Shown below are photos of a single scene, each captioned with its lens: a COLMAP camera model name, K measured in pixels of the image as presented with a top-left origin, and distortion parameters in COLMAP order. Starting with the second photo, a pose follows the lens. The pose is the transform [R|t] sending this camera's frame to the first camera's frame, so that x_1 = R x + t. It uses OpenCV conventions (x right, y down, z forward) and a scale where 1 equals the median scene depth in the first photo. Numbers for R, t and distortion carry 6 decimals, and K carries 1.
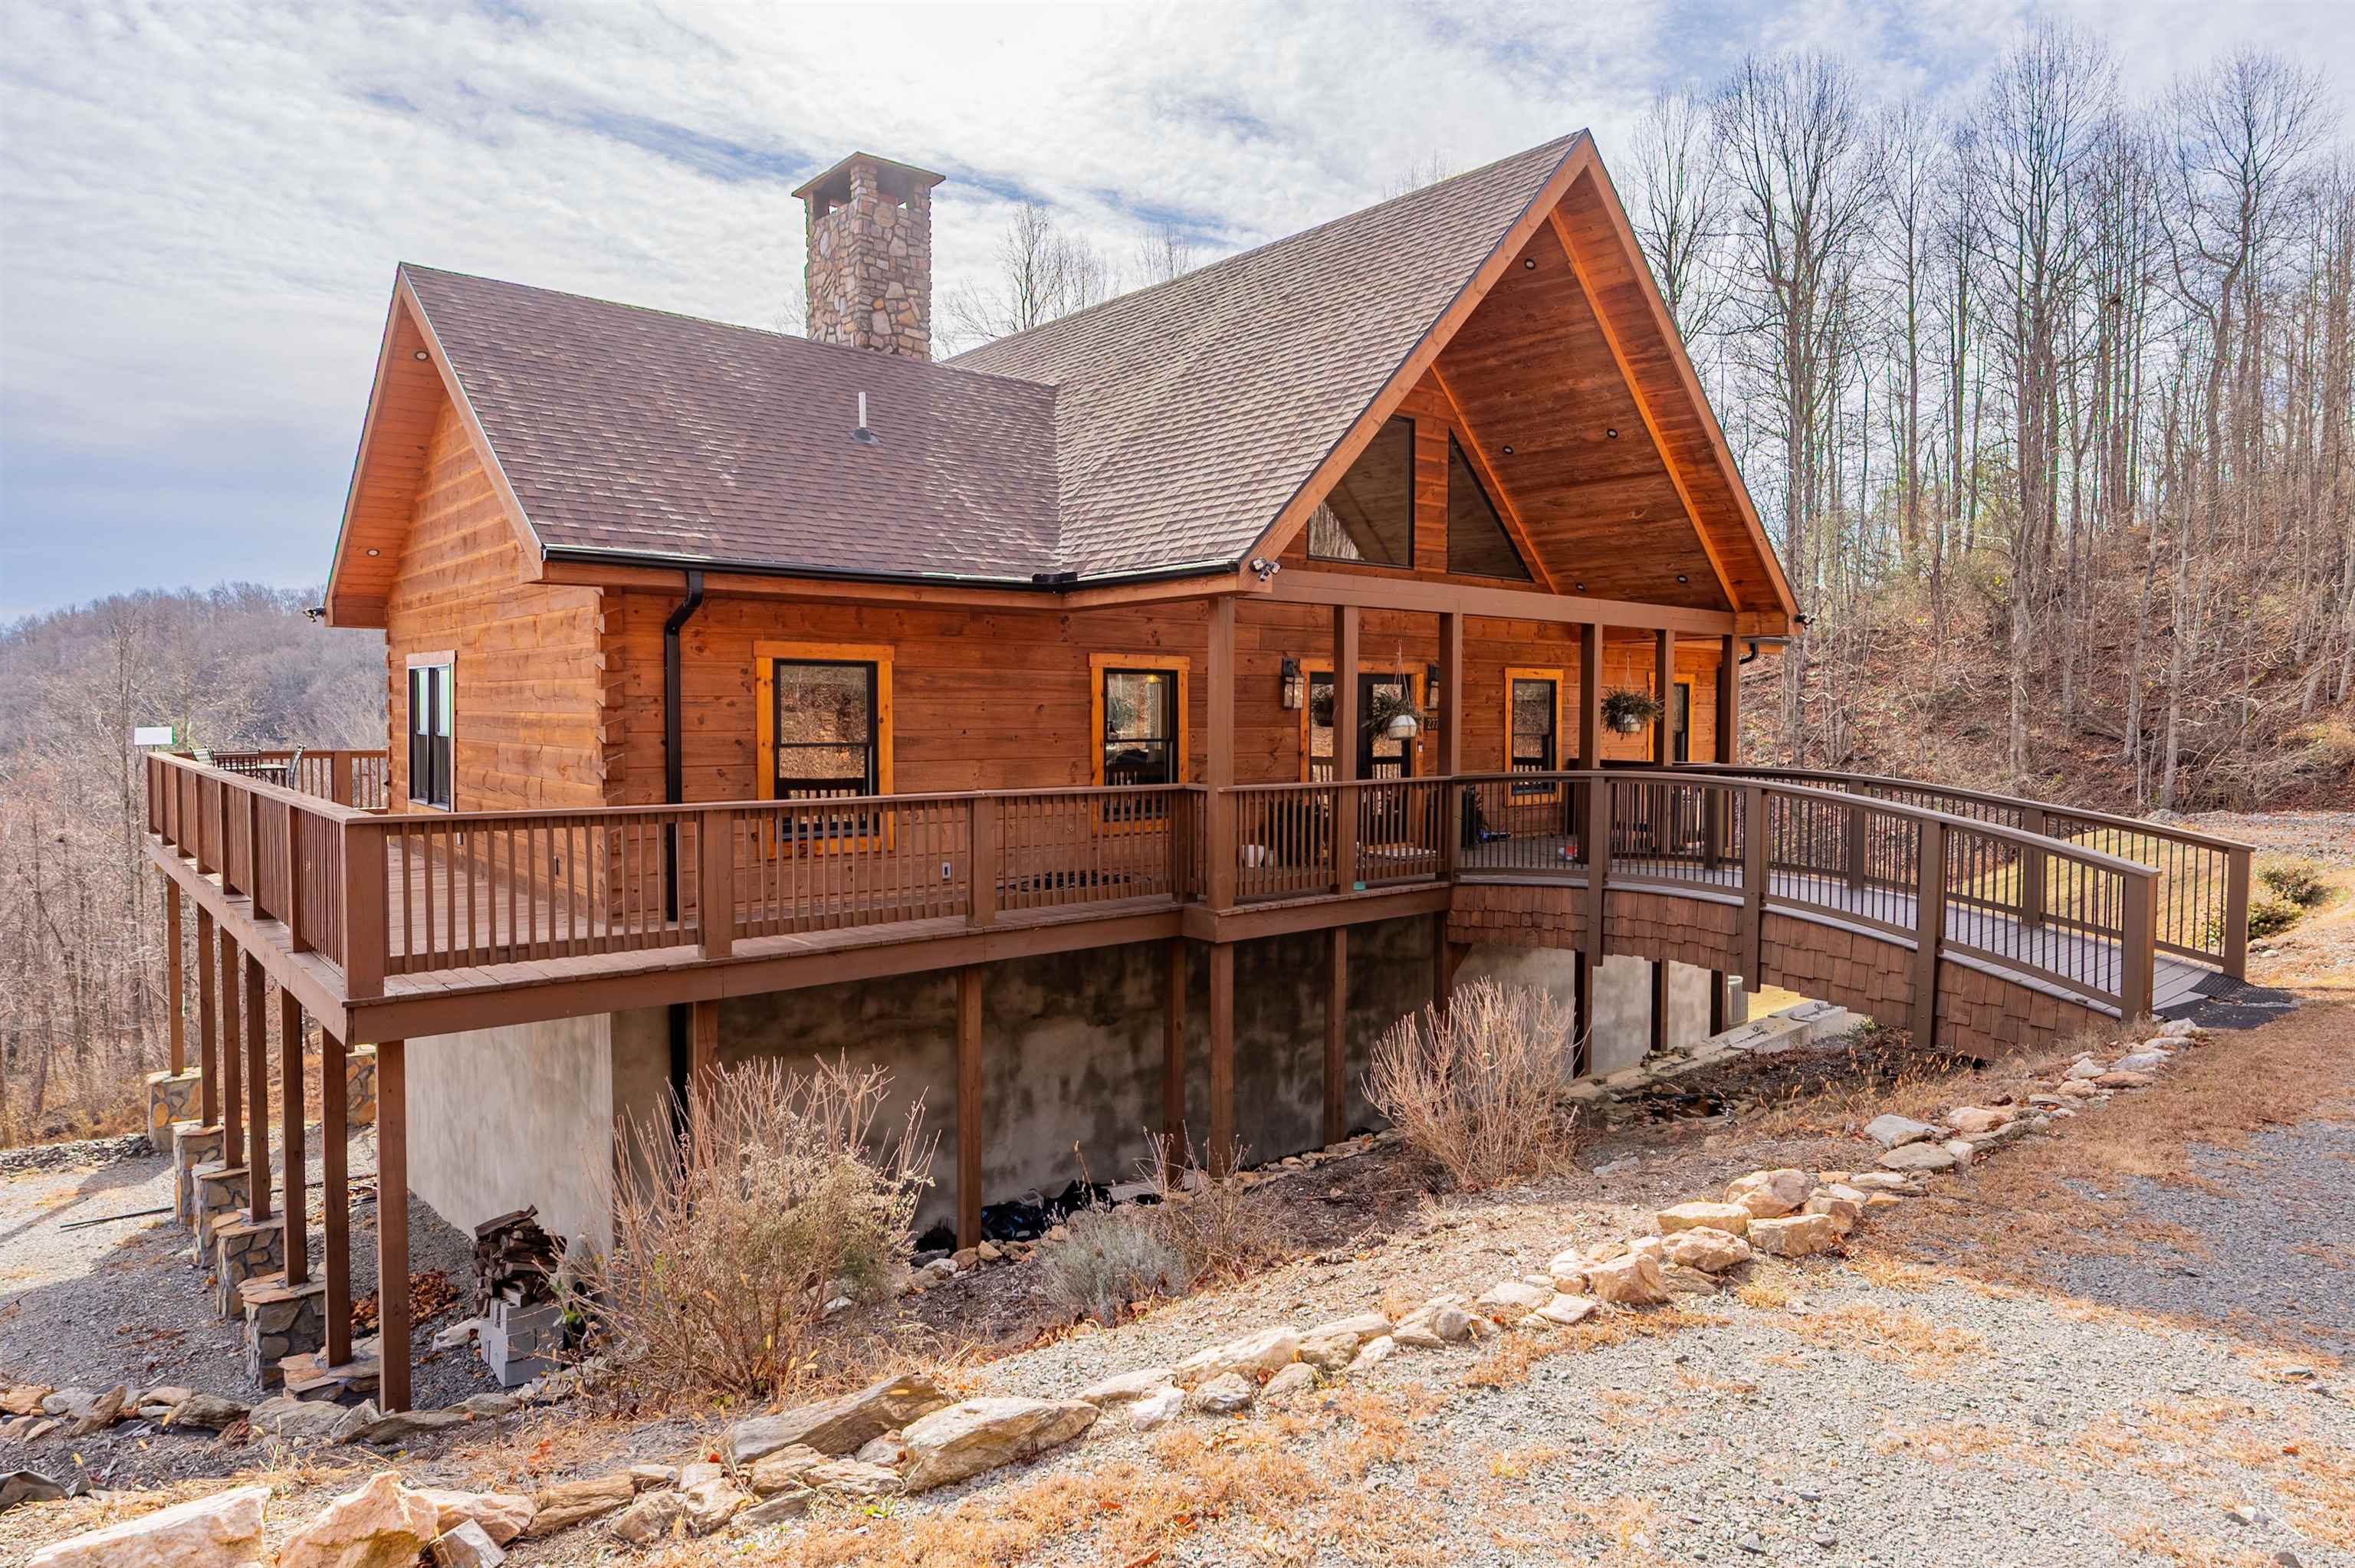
lens RADIAL K [[1397.1, 0, 1176.6], [0, 1397.1, 715.7], [0, 0, 1]] dist [0.044397, 0.001797]
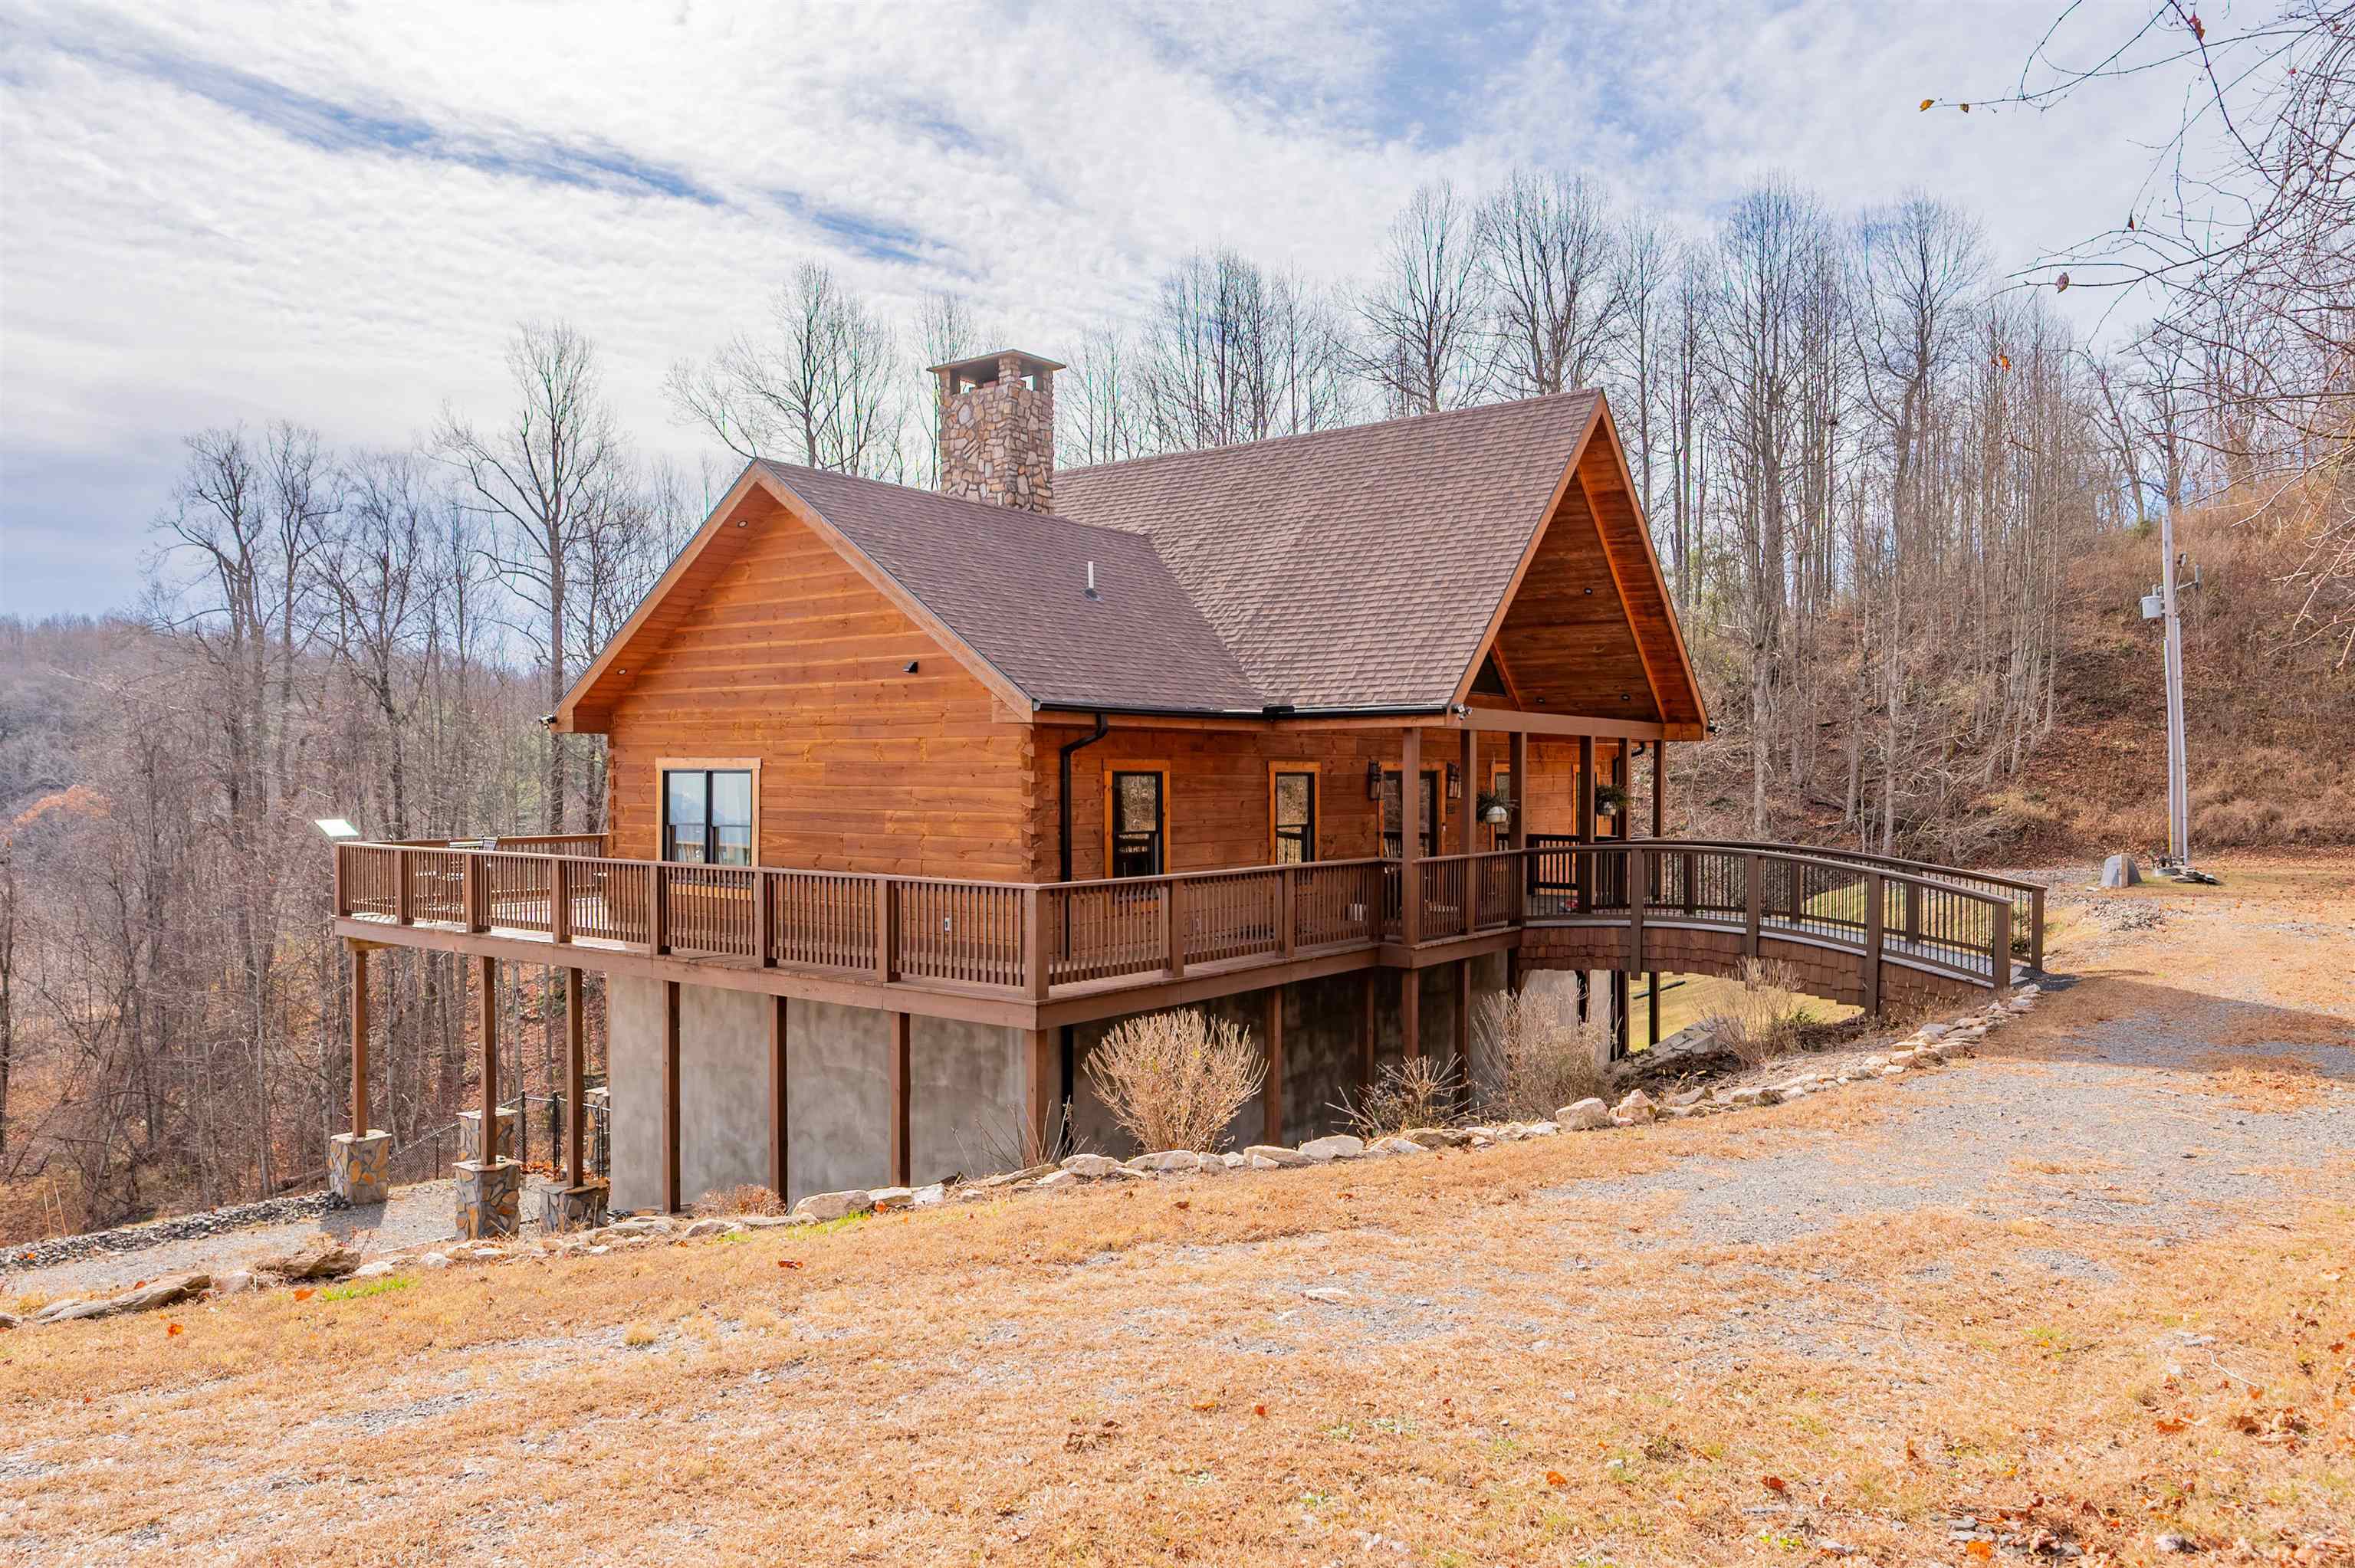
lens RADIAL K [[1672.3, 0, 1177.1], [0, 1672.3, 758.2], [0, 0, 1]] dist [0.081686, 0.000032]
pose [[0.970560, -0.006807, 0.240763, -0.191243], [0.011018, 0.999809, -0.016148, -0.008736], [-0.240607, 0.018326, 0.970450, -0.190439]]
